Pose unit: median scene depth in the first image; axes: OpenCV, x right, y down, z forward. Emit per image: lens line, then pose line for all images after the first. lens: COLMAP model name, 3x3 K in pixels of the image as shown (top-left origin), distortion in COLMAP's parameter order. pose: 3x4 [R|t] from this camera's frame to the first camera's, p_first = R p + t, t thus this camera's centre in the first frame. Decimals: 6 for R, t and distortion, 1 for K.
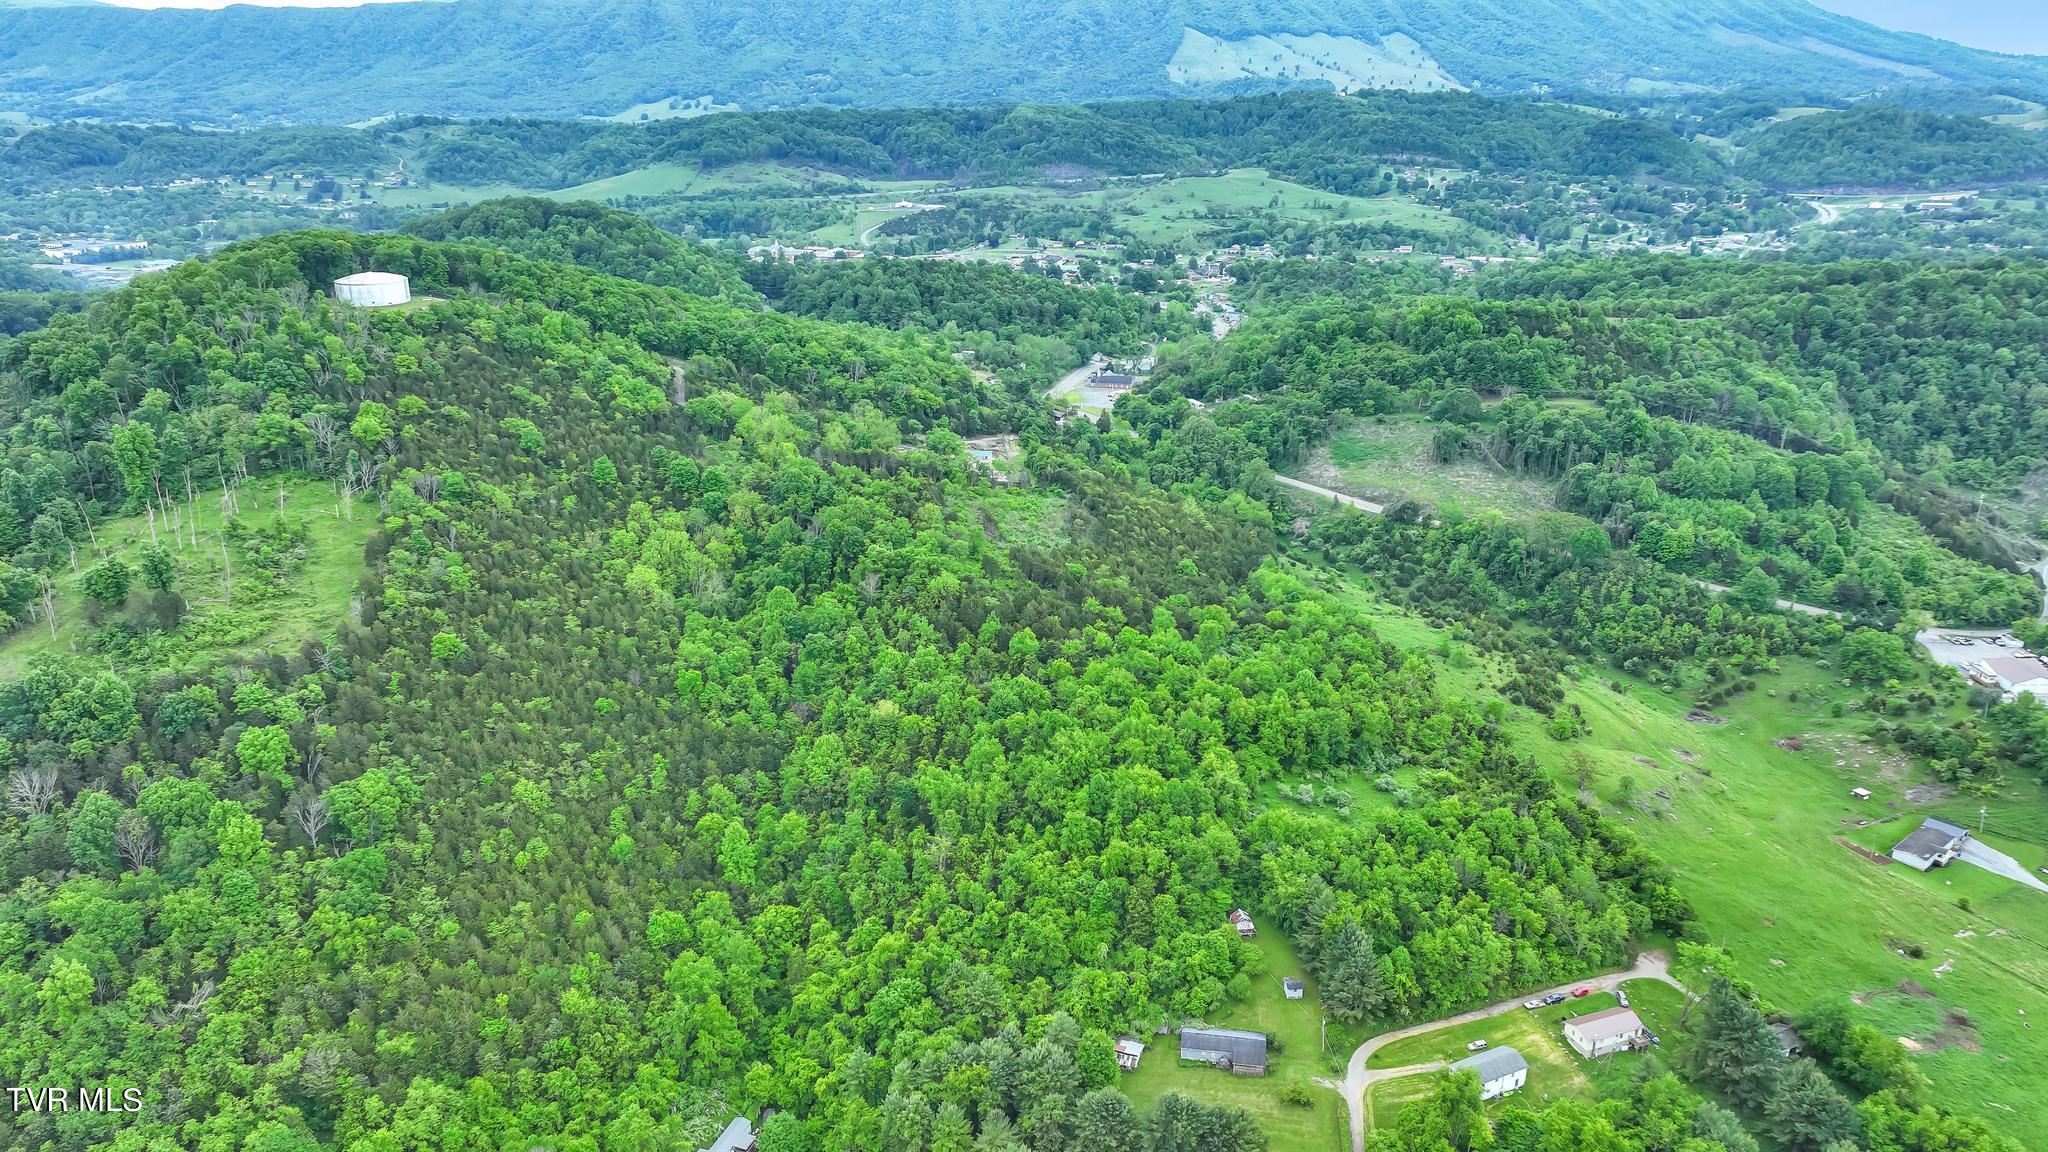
lens RADIAL K [[1444.6, 0, 1026.6], [0, 1444.6, 572.8], [0, 0, 1]] dist [0.000892, 0.014780]
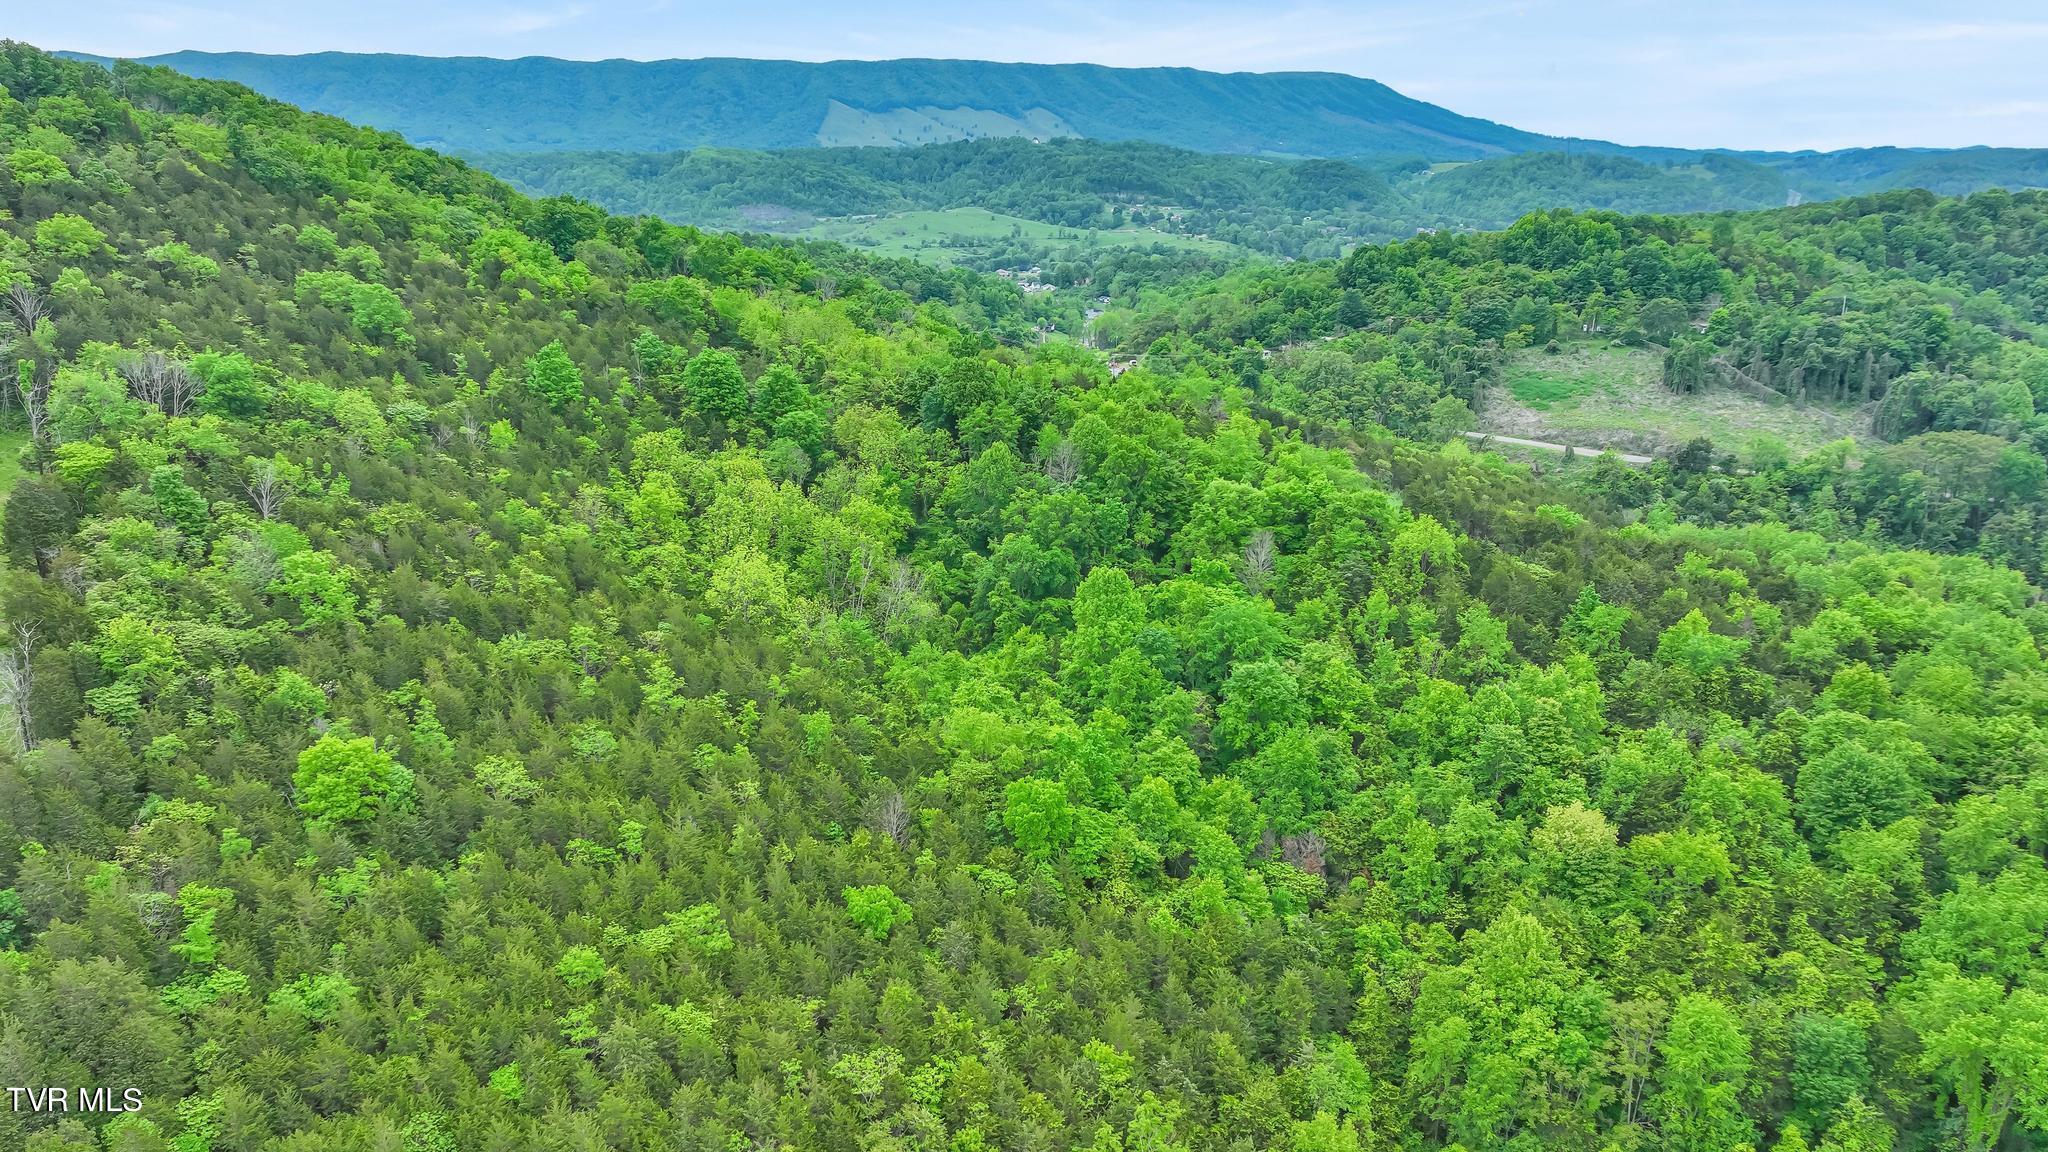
lens RADIAL K [[1444.6, 0, 1025.8], [0, 1444.6, 575.3], [0, 0, 1]] dist [0.000892, 0.014780]
pose [[0.966660, -0.068195, 0.246814, -0.070271], [0.083139, 0.995251, -0.050631, 0.007399], [-0.242190, 0.069463, 0.967739, 0.139195]]
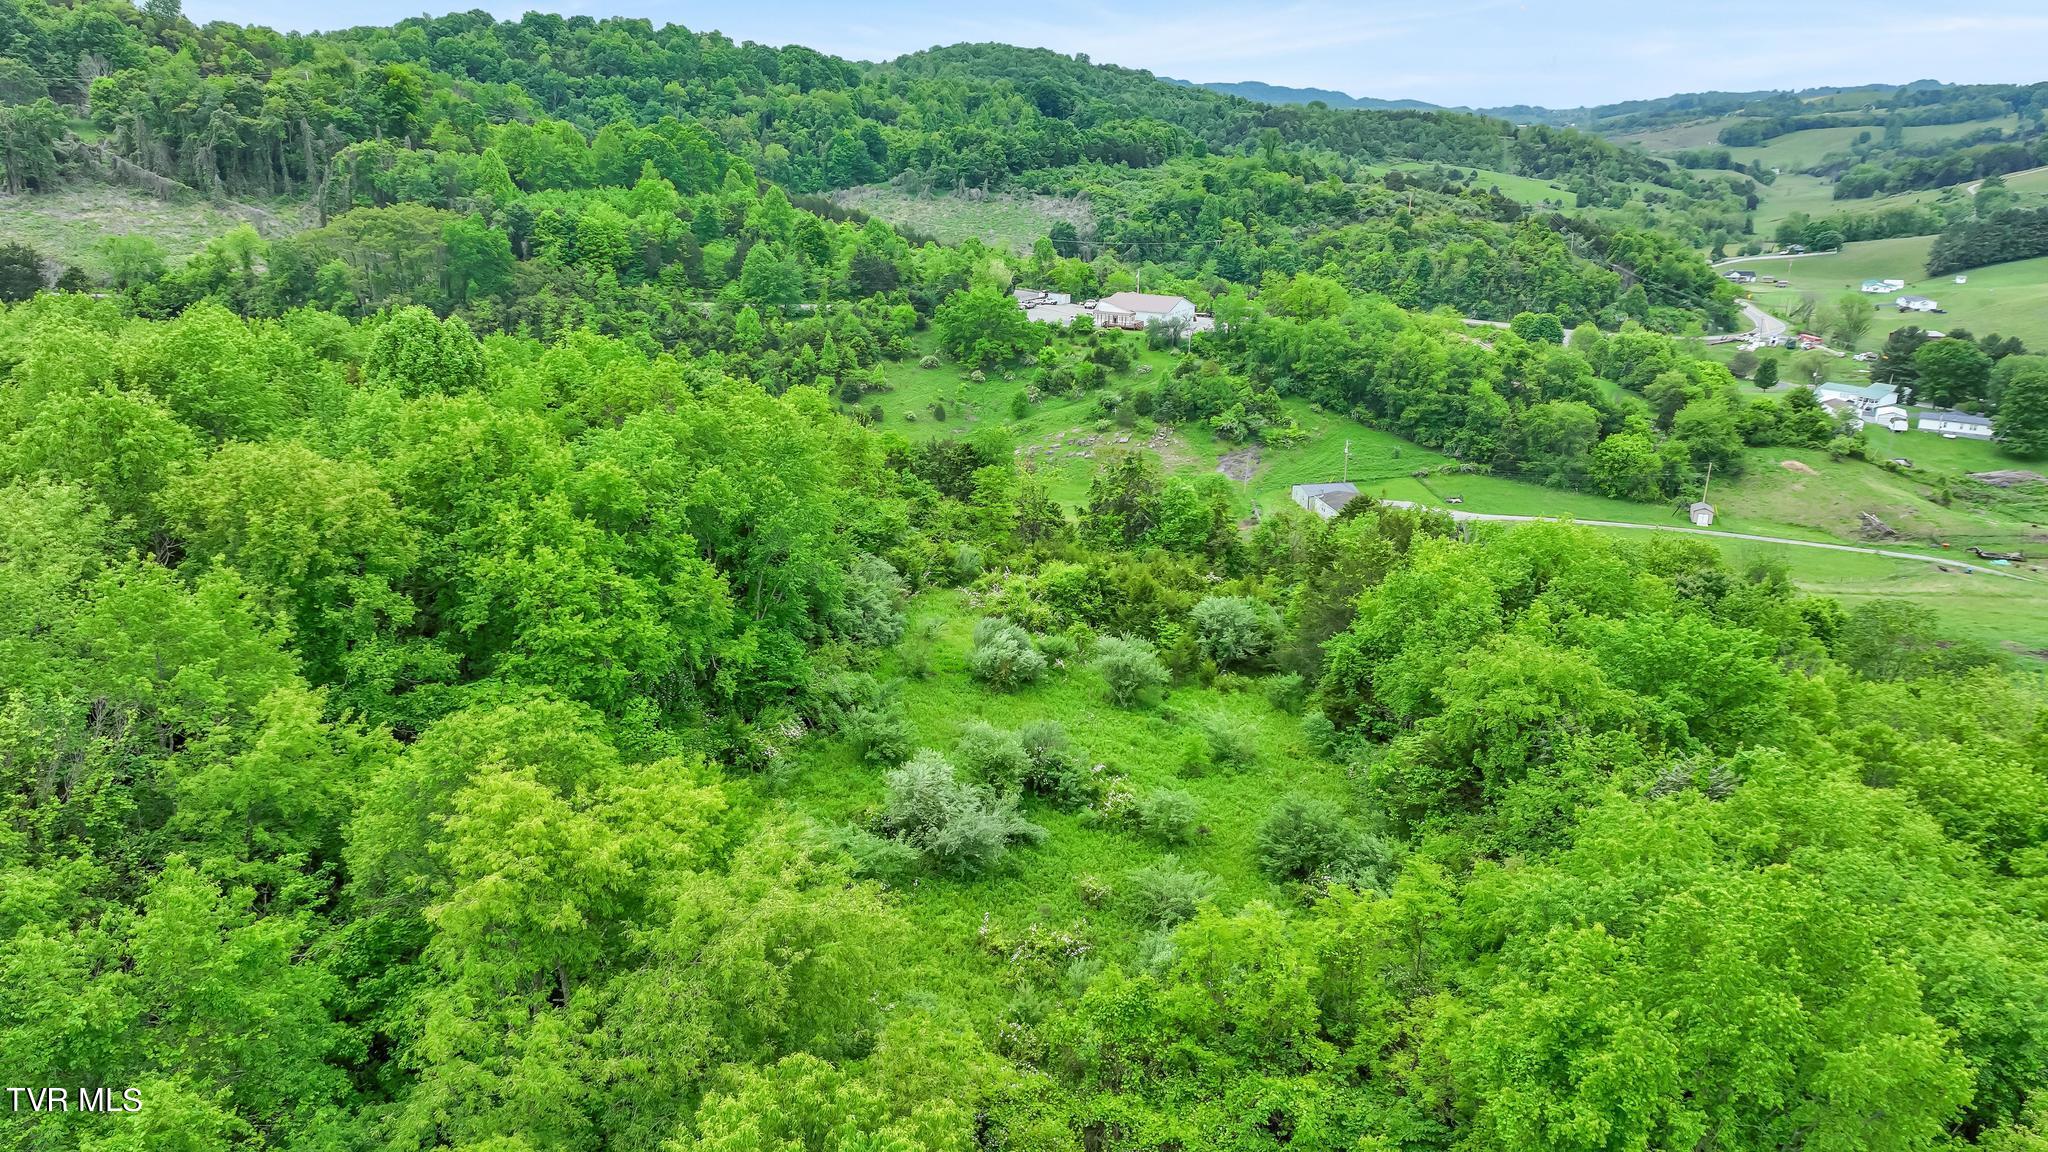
lens RADIAL K [[1444.6, 0, 1024.0], [0, 1444.6, 575.5], [0, 0, 1]] dist [0.000892, 0.014780]
pose [[0.497701, -0.260760, 0.827223, 0.013218], [0.275195, 0.951933, 0.134500, 0.021457], [-0.822533, 0.160707, 0.545538, 0.179974]]
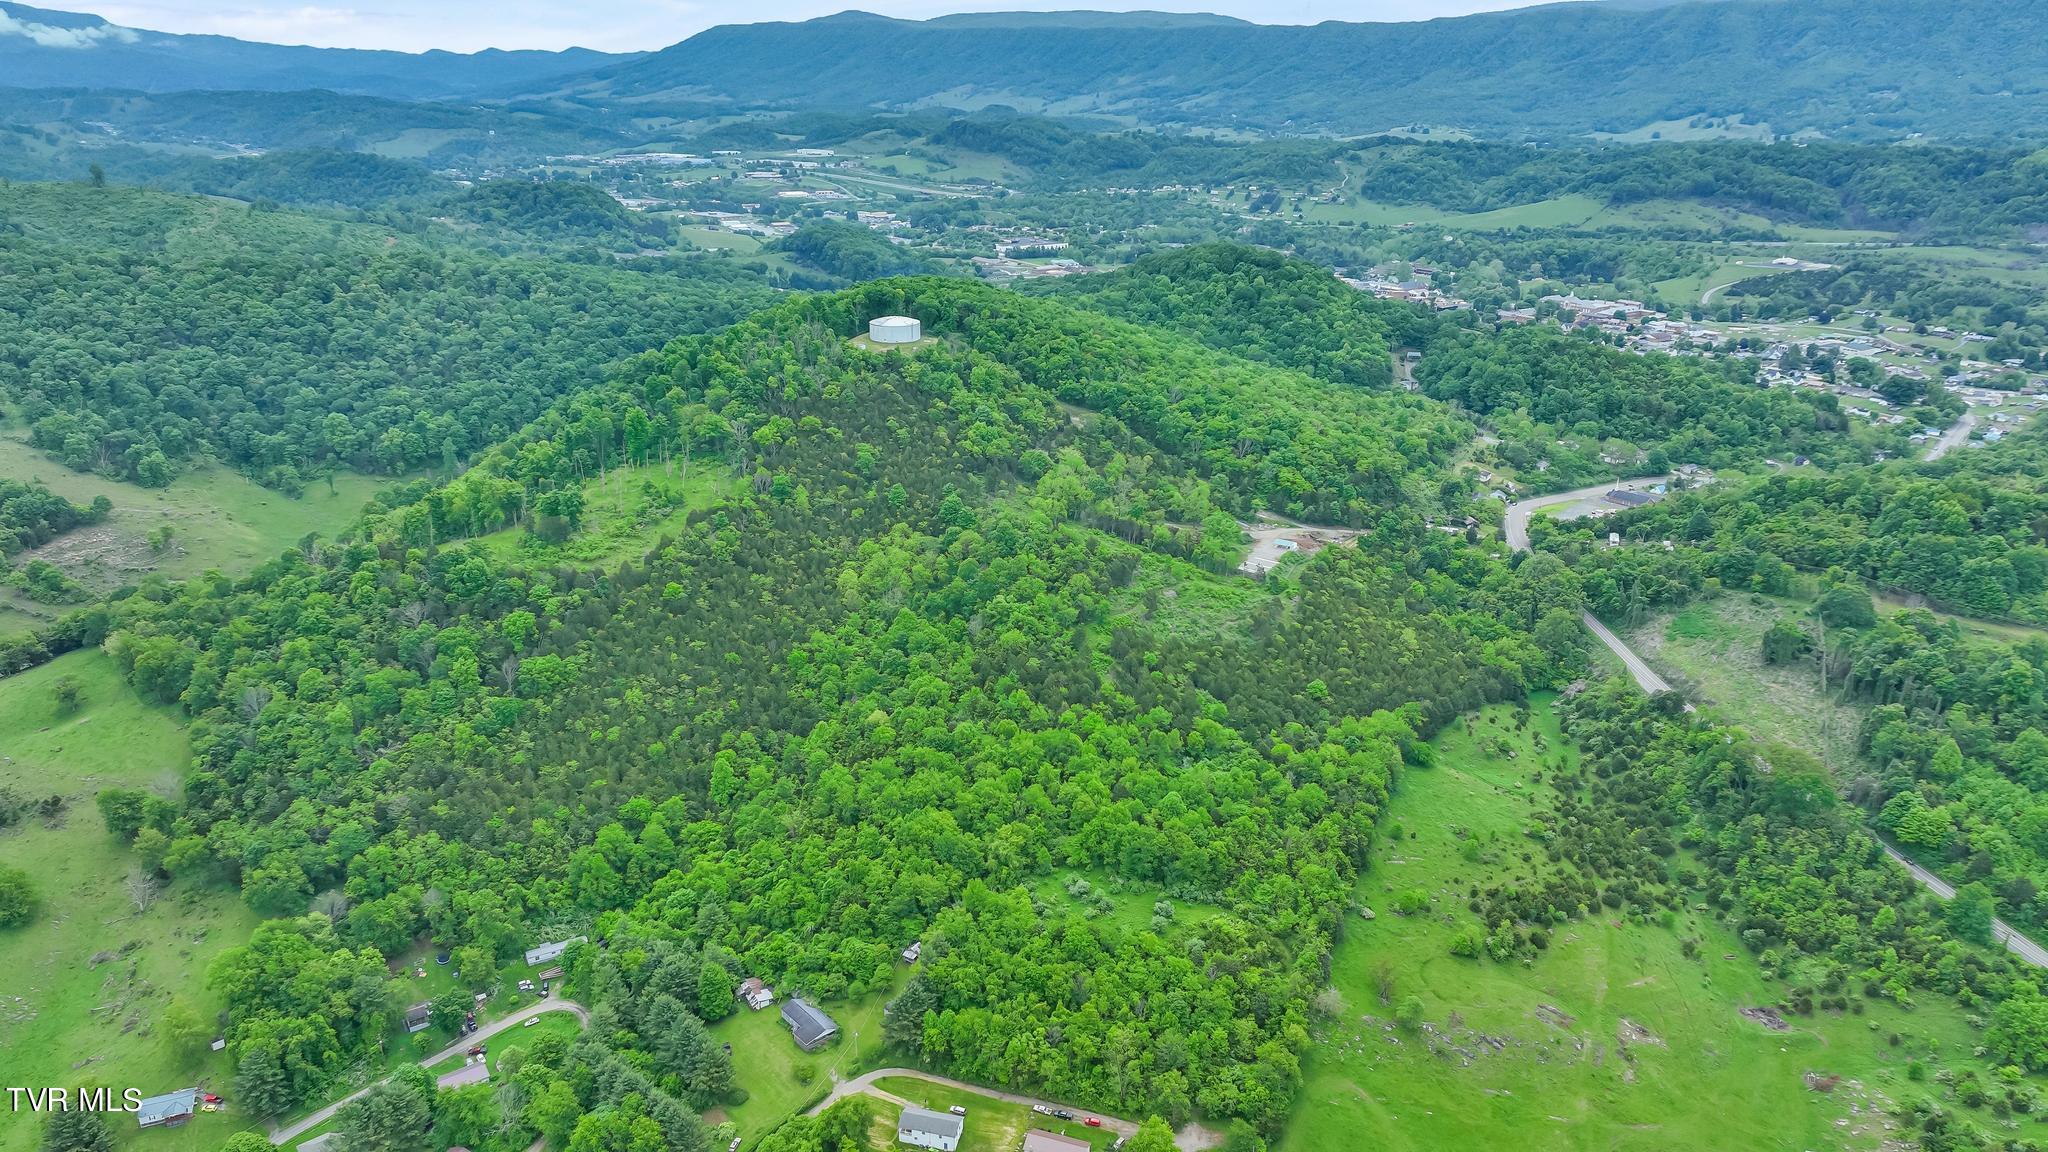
lens RADIAL K [[1444.6, 0, 1023.7], [0, 1444.6, 577.8], [0, 0, 1]] dist [0.000892, 0.014780]
pose [[0.761862, 0.221819, -0.608574, 0.161040], [-0.219130, 0.972402, 0.080106, -0.033639], [0.609548, 0.072327, 0.789443, 0.011031]]
